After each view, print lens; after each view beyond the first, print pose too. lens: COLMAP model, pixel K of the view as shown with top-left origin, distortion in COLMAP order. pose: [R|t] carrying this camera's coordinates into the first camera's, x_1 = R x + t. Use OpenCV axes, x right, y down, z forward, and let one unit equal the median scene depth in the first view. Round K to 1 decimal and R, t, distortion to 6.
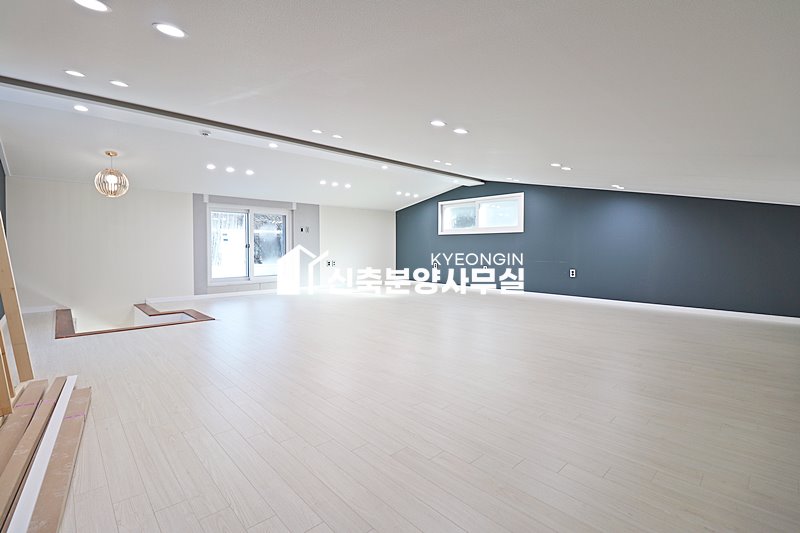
lens RADIAL K [[369.1, 0, 401.2], [0, 369.1, 259.5], [0, 0, 1]] dist [0.001564, -0.013155]
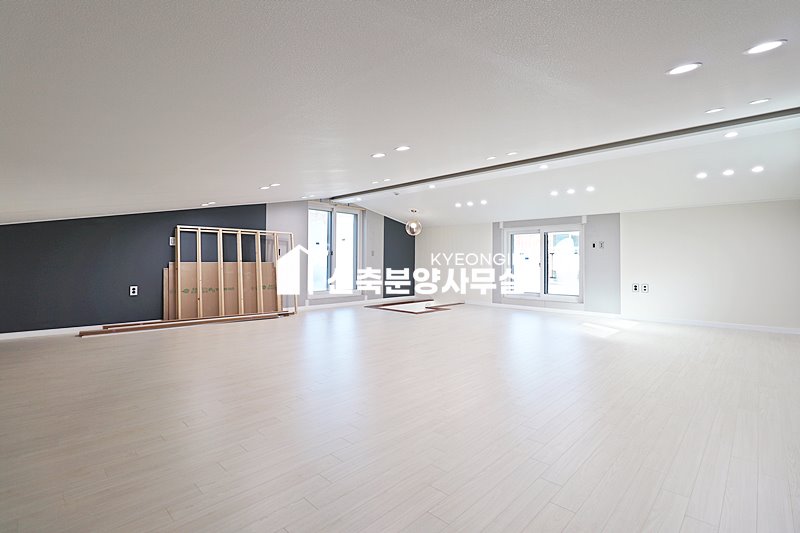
lens RADIAL K [[369.1, 0, 401.2], [0, 369.1, 259.5], [0, 0, 1]] dist [0.001564, -0.013155]
pose [[0.072186, -0.012452, -0.997313, 0.648787], [-0.042411, 0.998979, -0.015543, -0.017665], [0.996489, 0.043419, 0.071585, 0.569922]]
